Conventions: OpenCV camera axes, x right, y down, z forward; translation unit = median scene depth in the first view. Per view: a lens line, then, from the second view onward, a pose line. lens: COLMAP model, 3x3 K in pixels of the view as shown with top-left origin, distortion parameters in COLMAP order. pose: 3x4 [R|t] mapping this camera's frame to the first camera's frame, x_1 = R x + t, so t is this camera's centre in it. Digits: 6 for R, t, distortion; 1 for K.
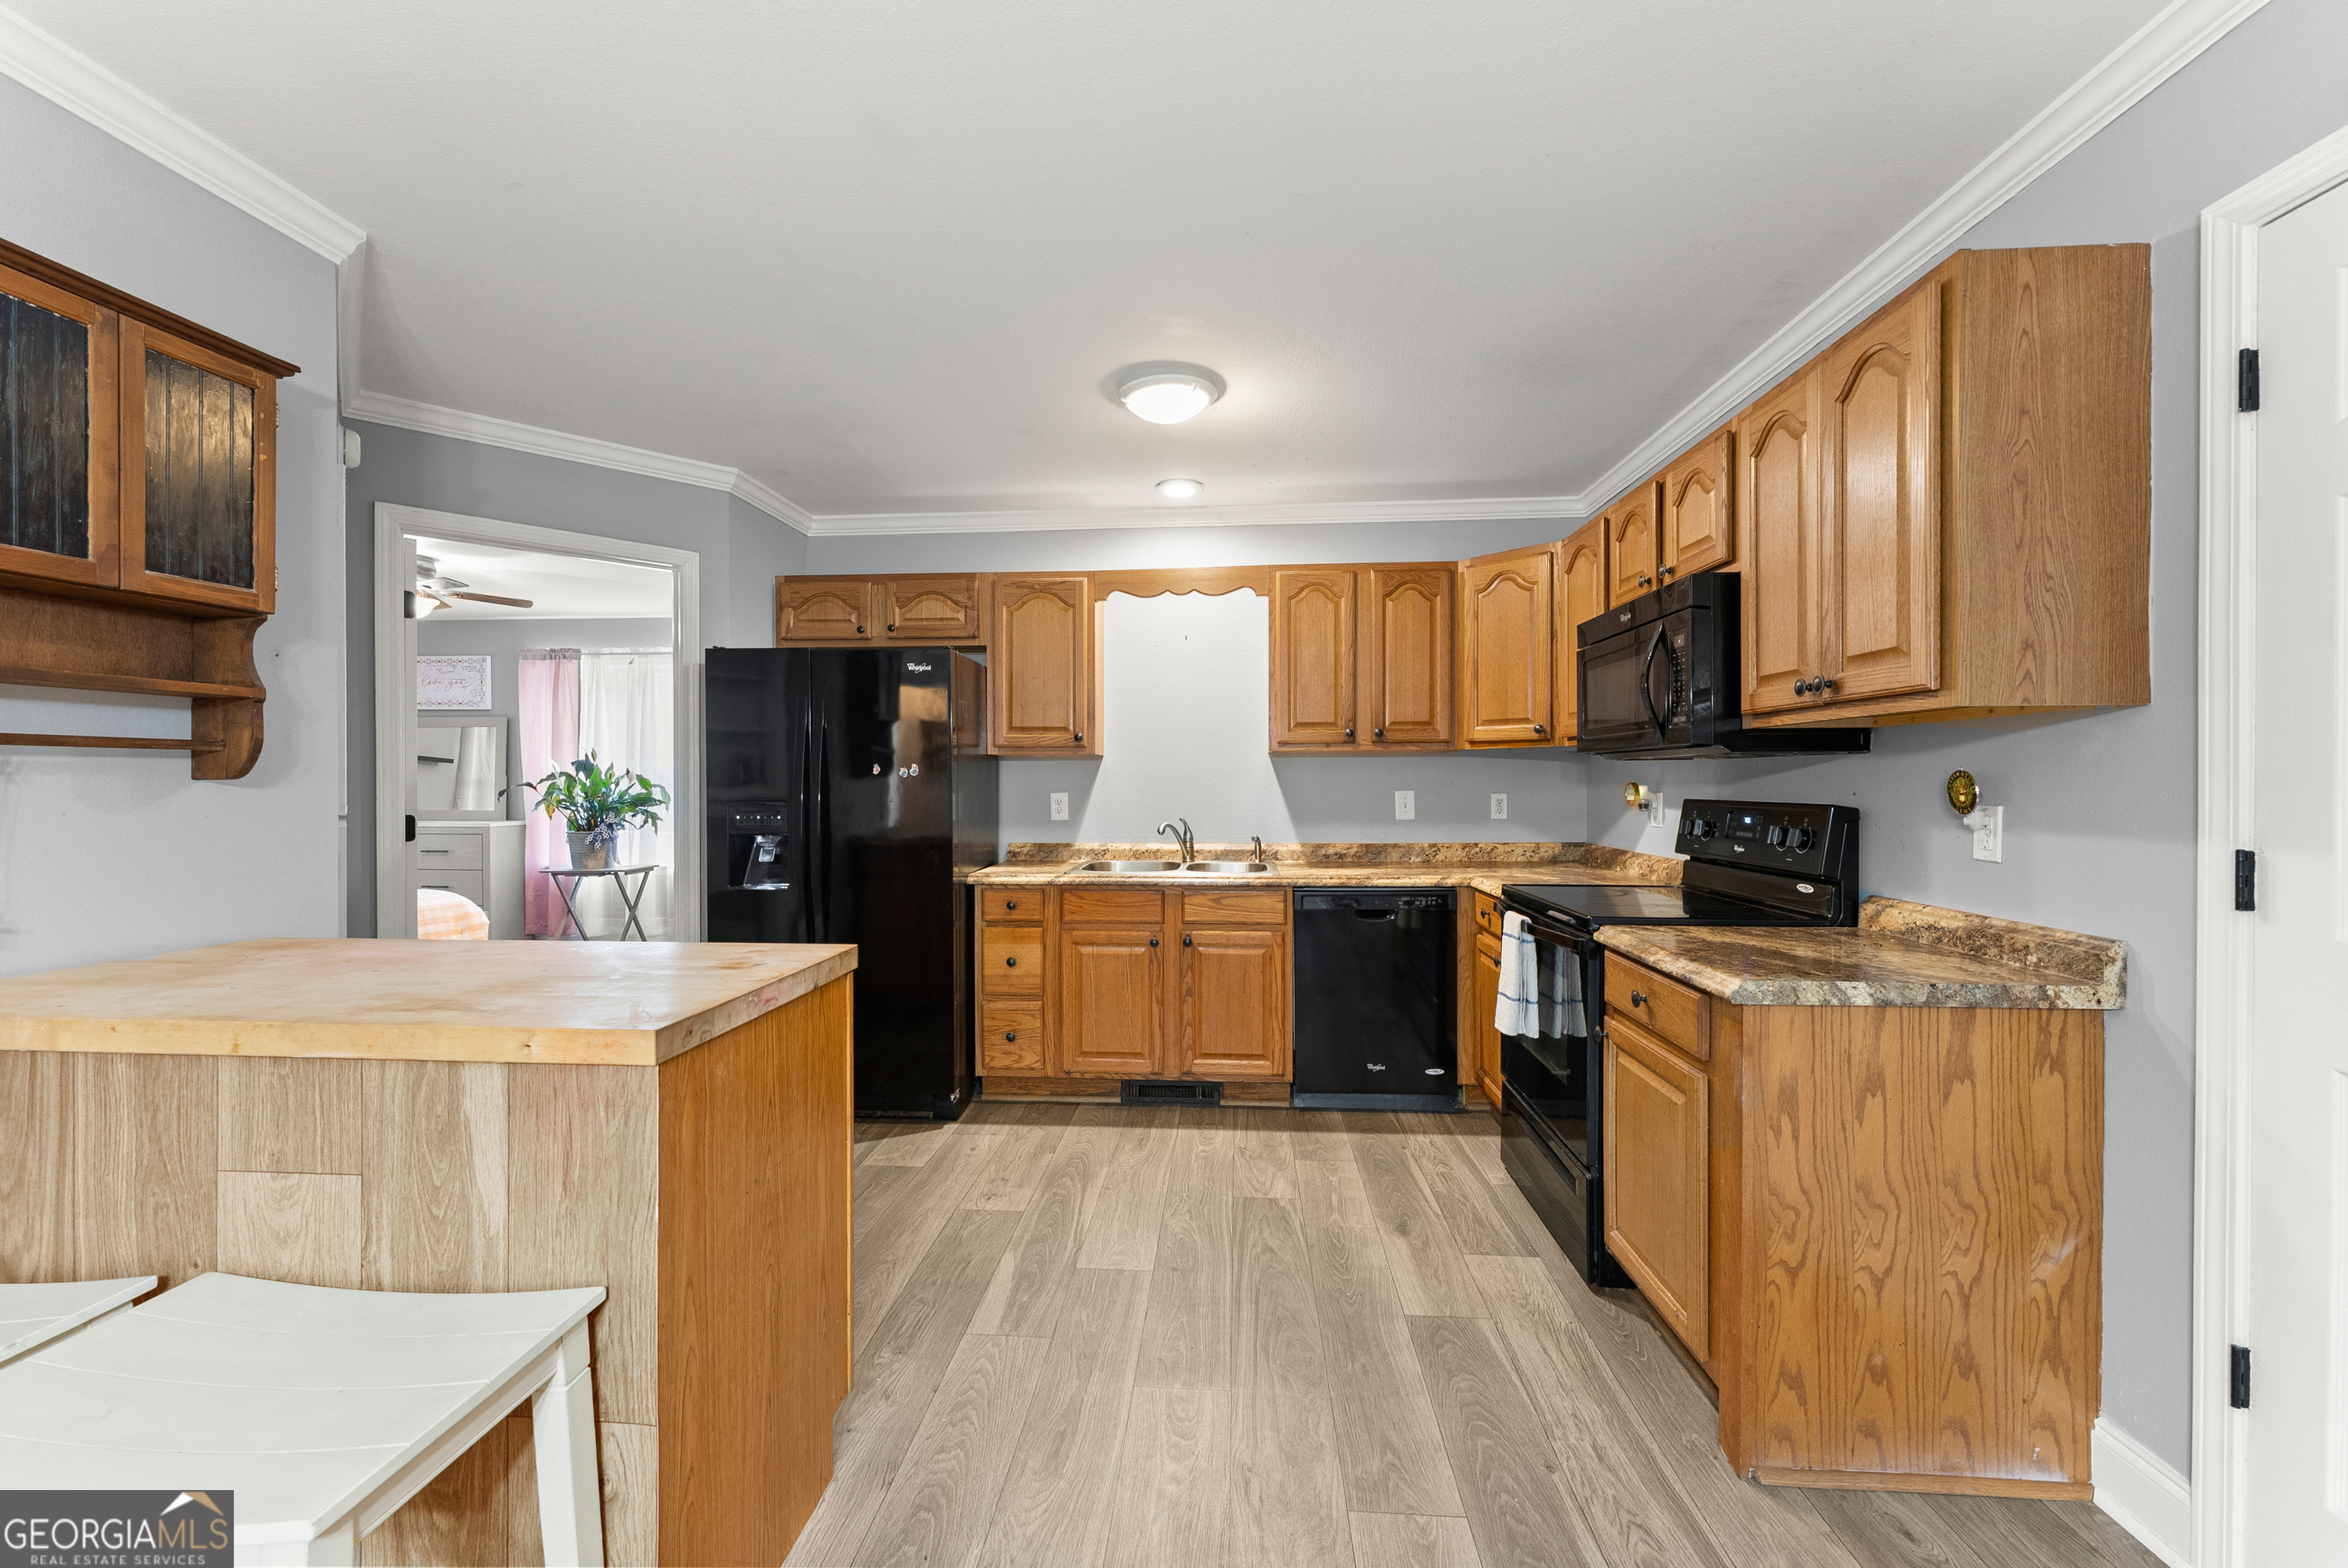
lens RADIAL K [[950.0, 0, 1171.9], [0, 950.0, 797.1], [0, 0, 1]] dist [-0.002937, -0.000190]
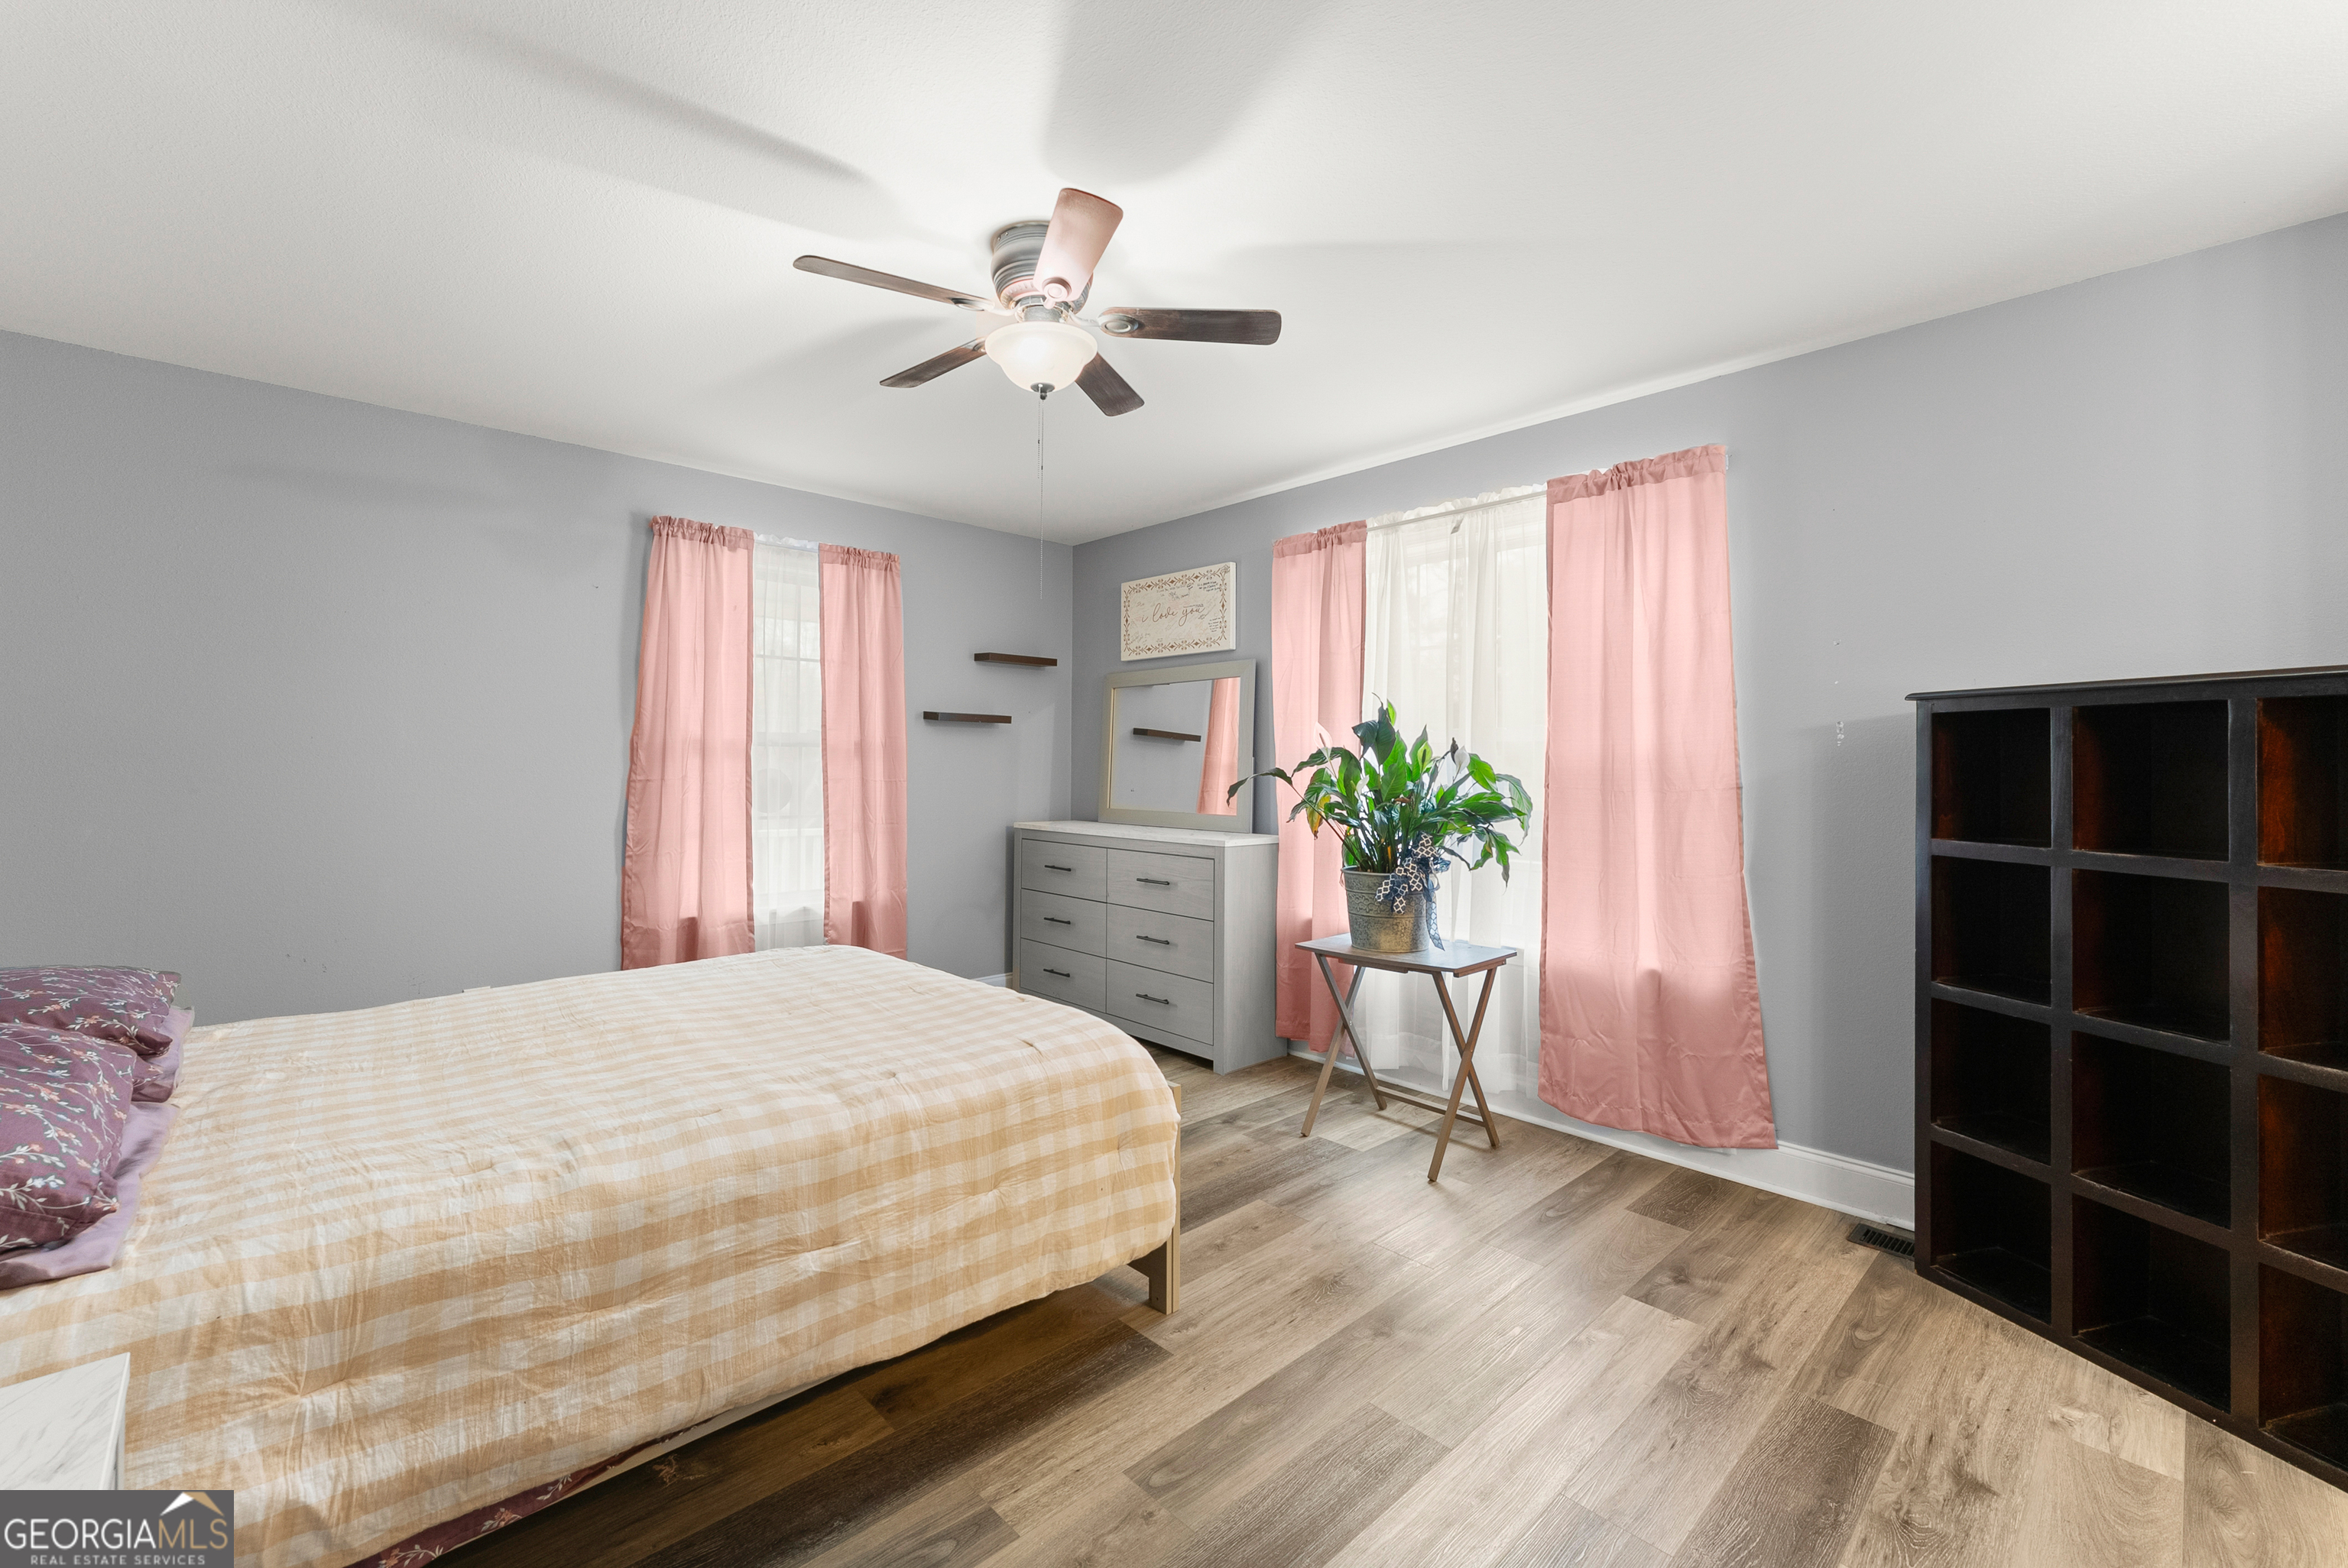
lens RADIAL K [[950.0, 0, 1168.0], [0, 950.0, 753.2], [0, 0, 1]] dist [-0.002937, -0.000190]
pose [[0.738966, -0.007046, -0.673706, -0.602556], [-0.014541, 0.999546, -0.026403, -0.015600], [0.673586, 0.029307, 0.738528, 0.928569]]
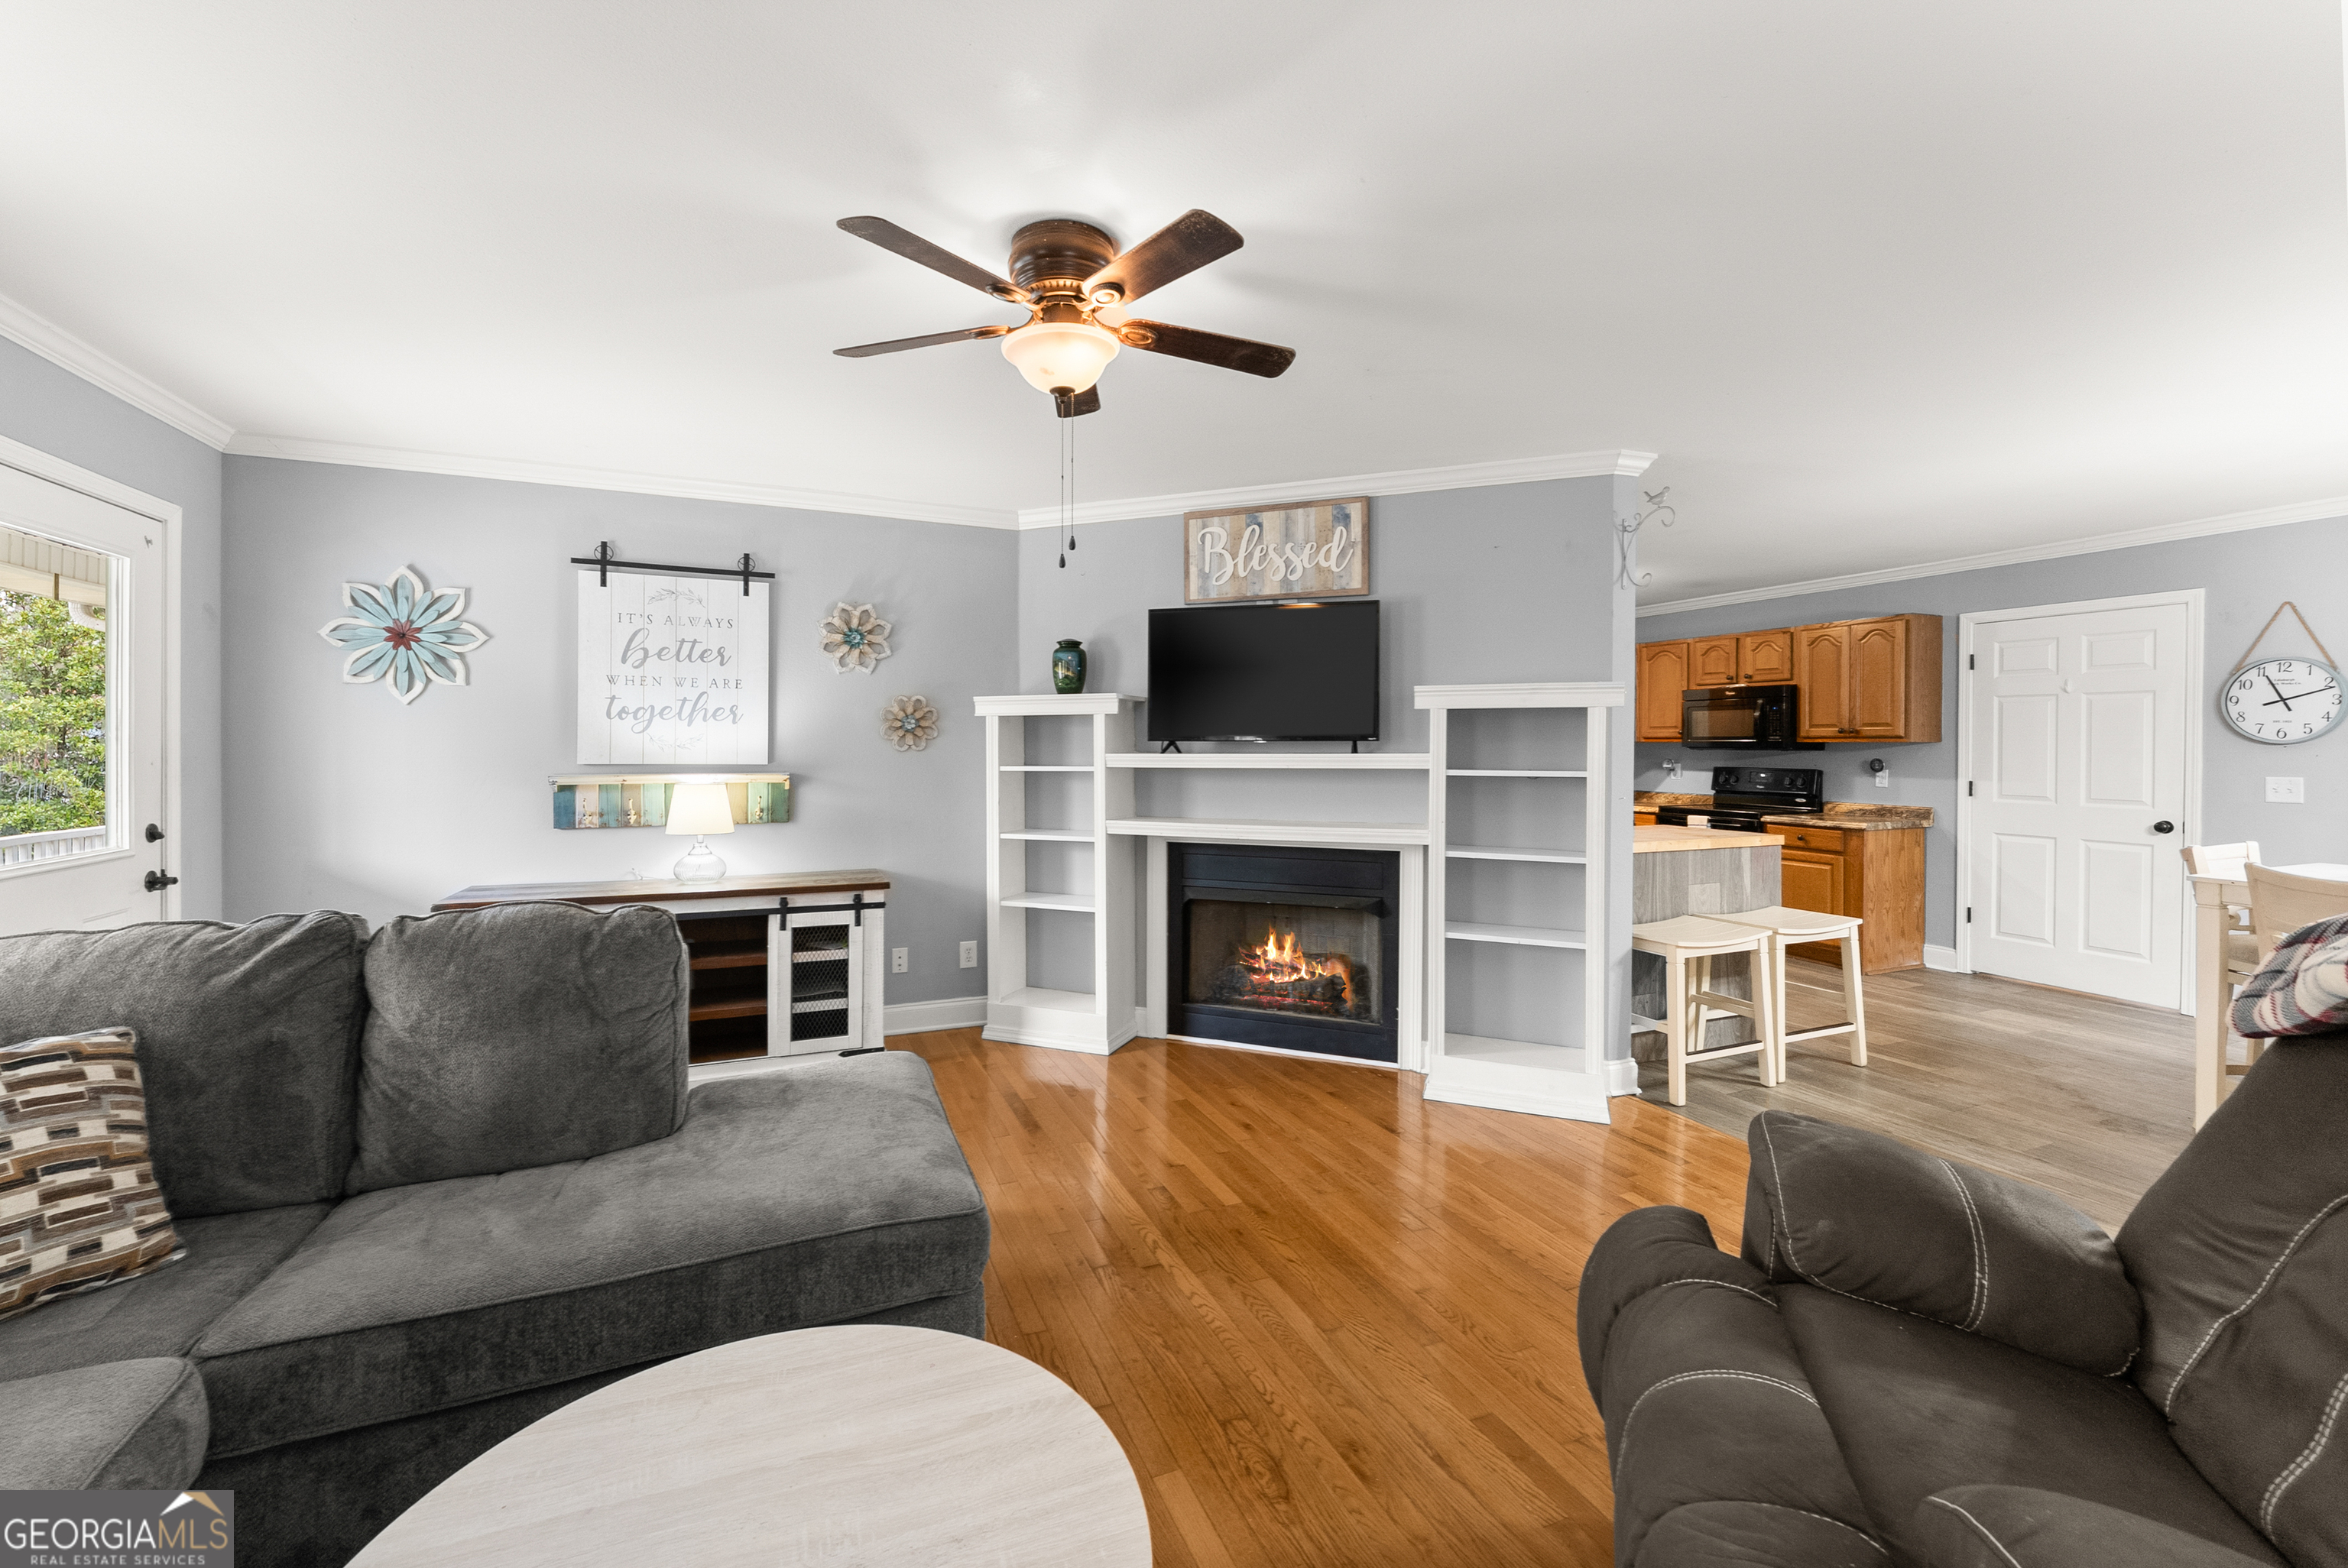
lens RADIAL K [[950.0, 0, 1171.3], [0, 950.0, 762.1], [0, 0, 1]] dist [-0.002937, -0.000190]
pose [[0.891387, -0.006029, 0.453204, -1.281193], [0.004979, 0.999981, 0.003509, -0.018718], [-0.453217, -0.000872, 0.891400, -0.357468]]
